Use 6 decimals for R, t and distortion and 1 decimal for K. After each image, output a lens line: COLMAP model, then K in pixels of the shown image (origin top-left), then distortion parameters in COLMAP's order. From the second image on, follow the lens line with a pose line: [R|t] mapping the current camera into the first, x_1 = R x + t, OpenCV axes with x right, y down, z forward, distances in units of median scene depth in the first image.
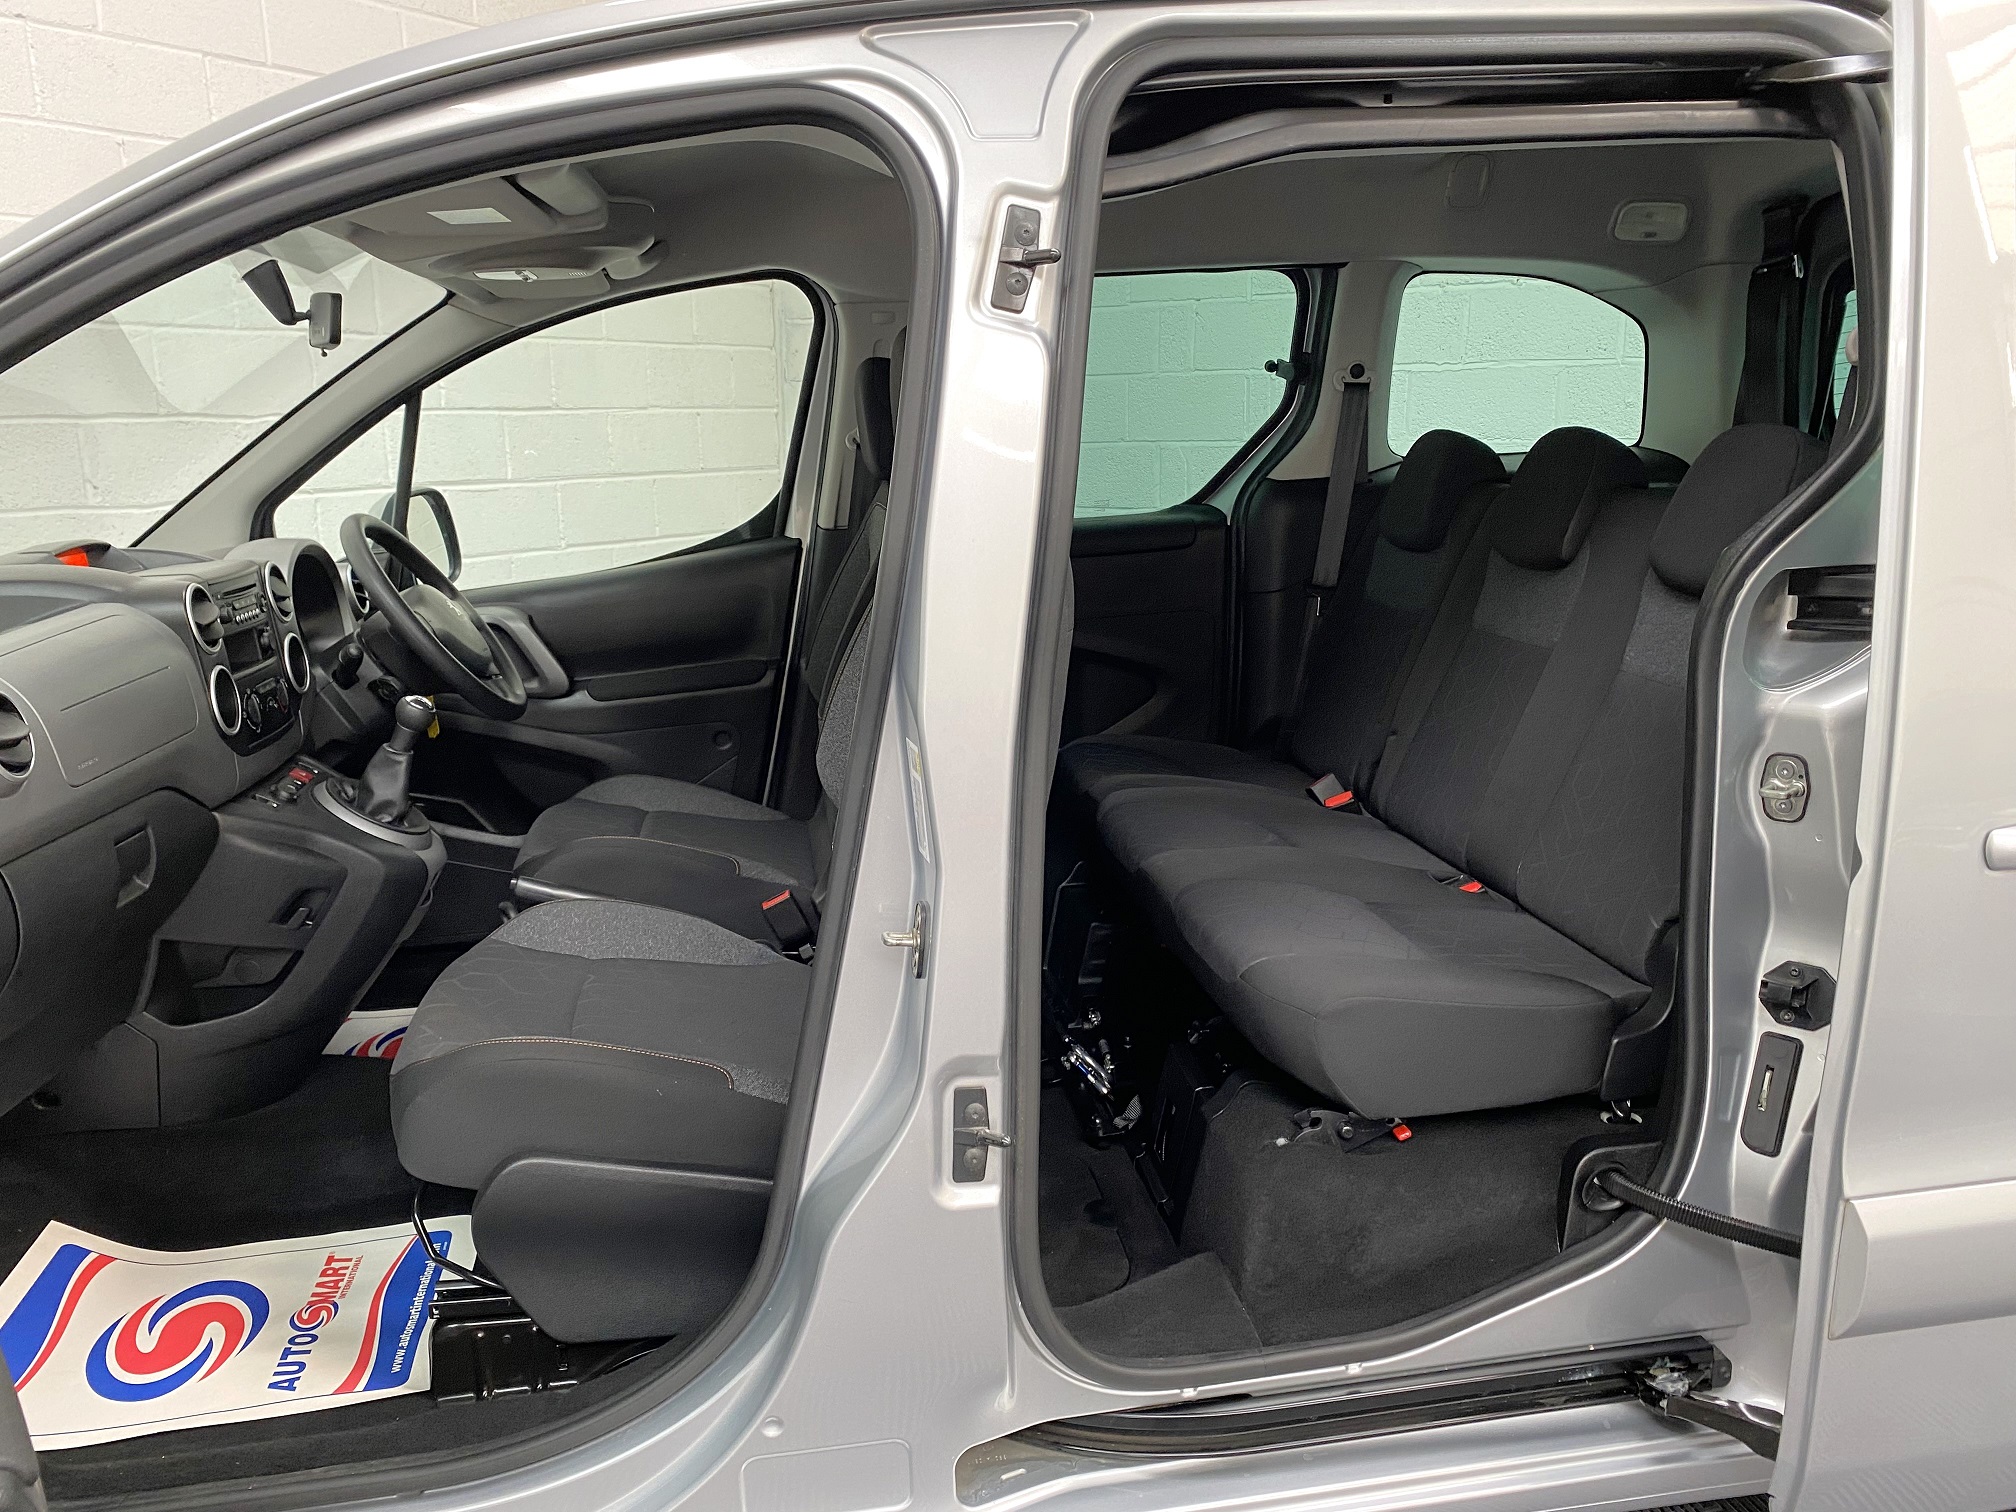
lens RADIAL K [[1561.5, 0, 1001.0], [0, 1561.5, 765.0], [0, 0, 1]] dist [0.018742, -0.003802]
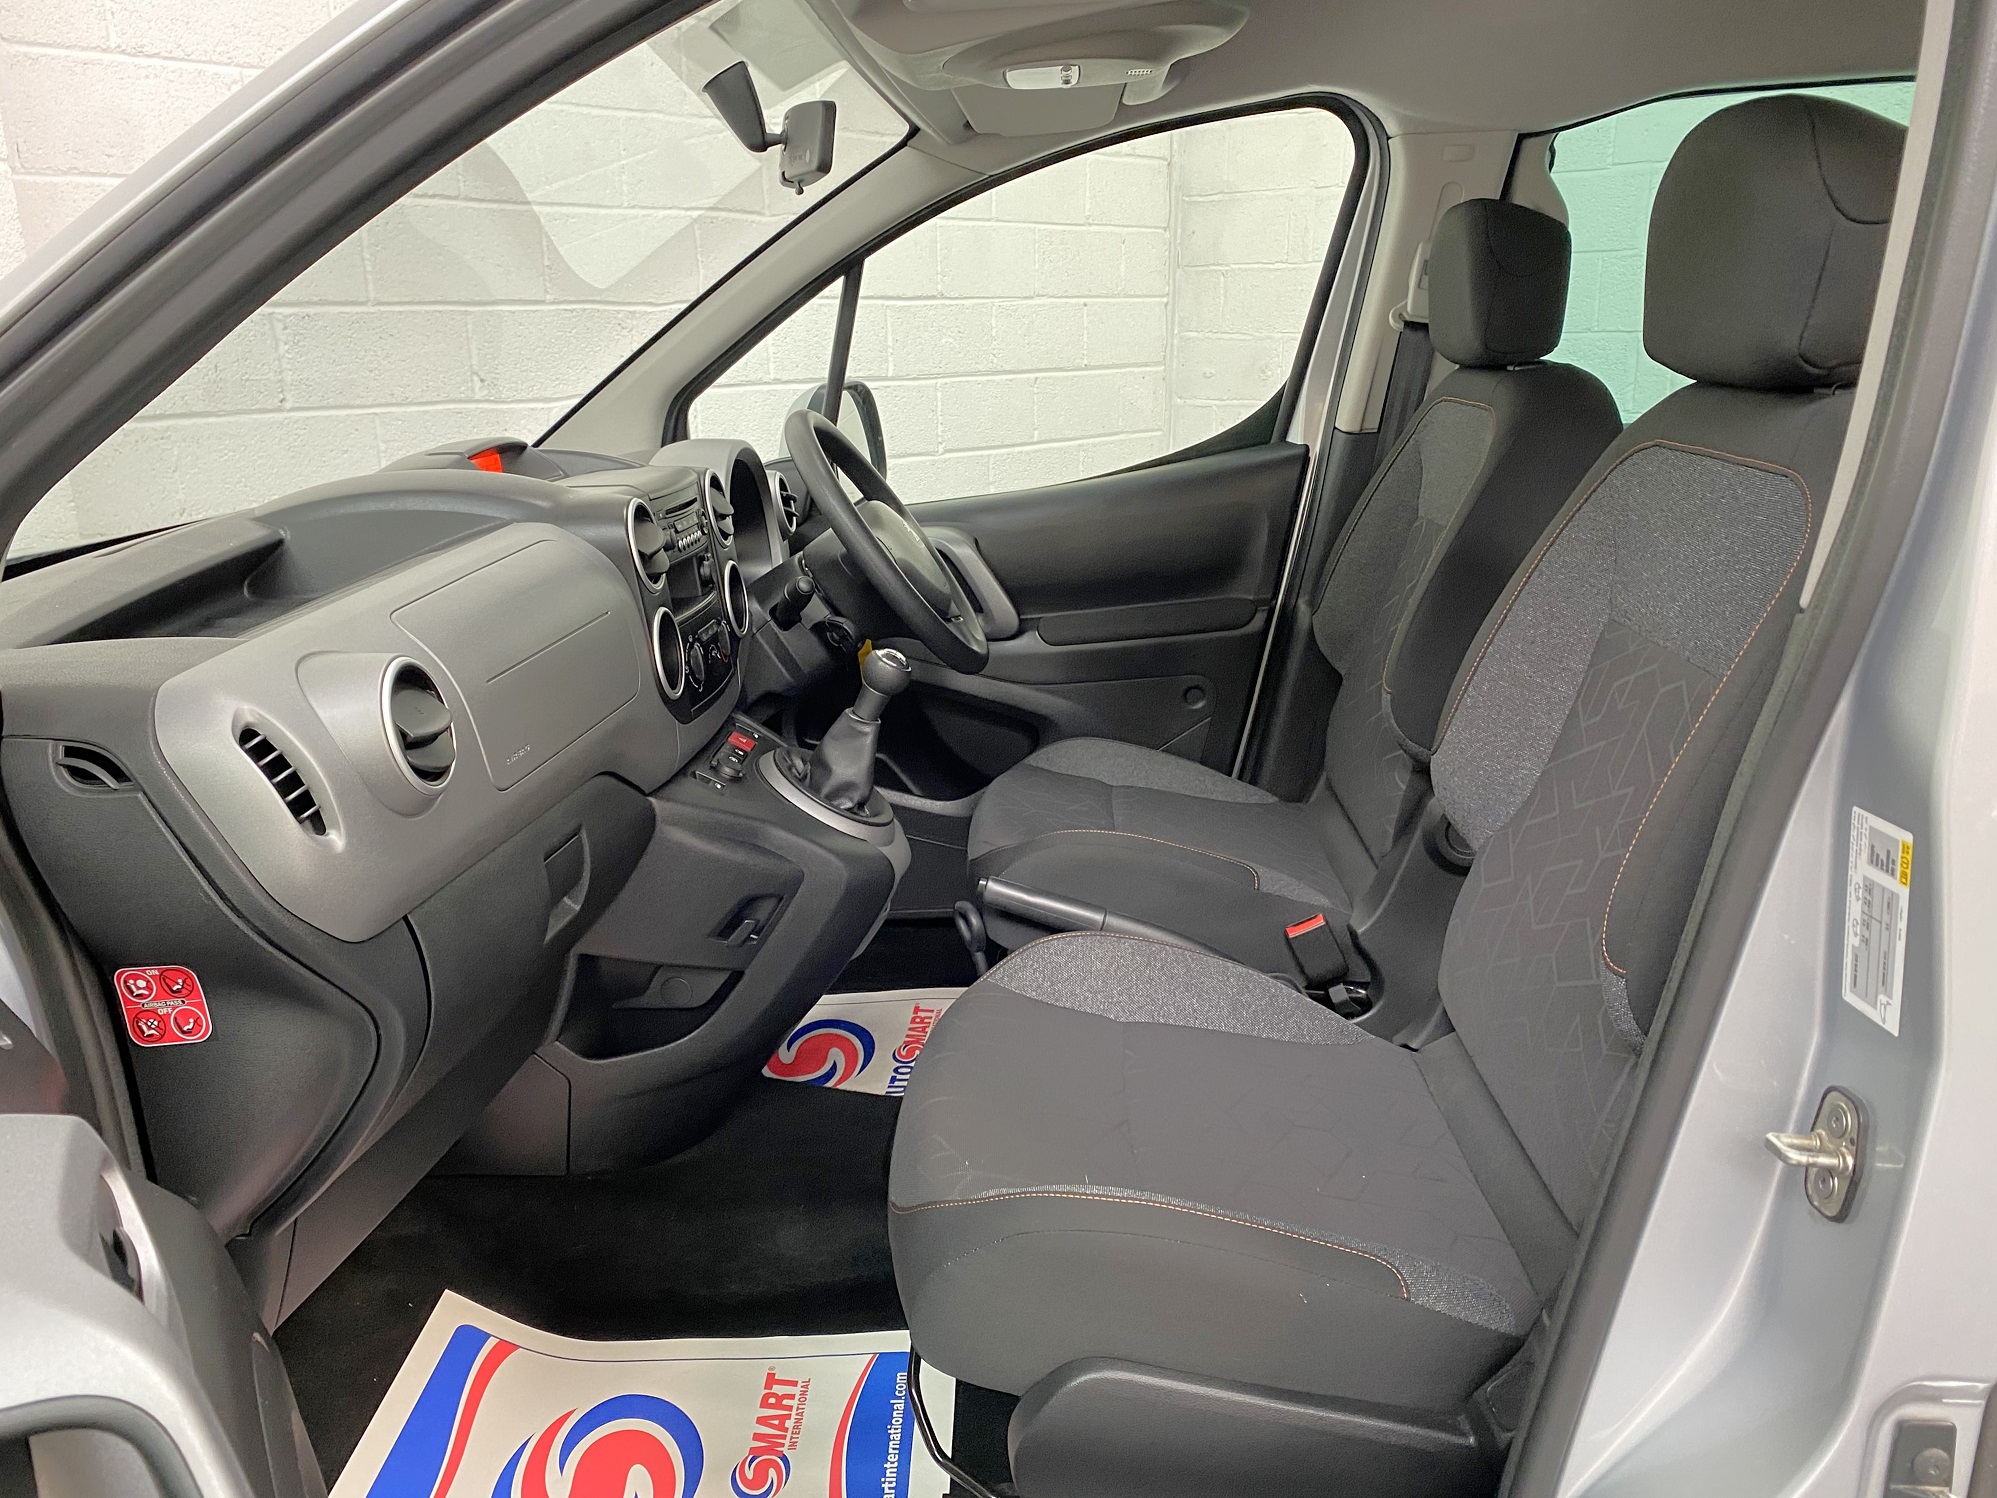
lens RADIAL K [[1546.9, 0, 998.5], [0, 1546.9, 749.0], [0, 0, 1]] dist [0.158219, -0.450567]
pose [[0.981221, 0.050212, -0.186235, -0.174684], [-0.041049, 0.997764, 0.052742, -0.037510], [0.188467, -0.044107, 0.981089, 0.255715]]
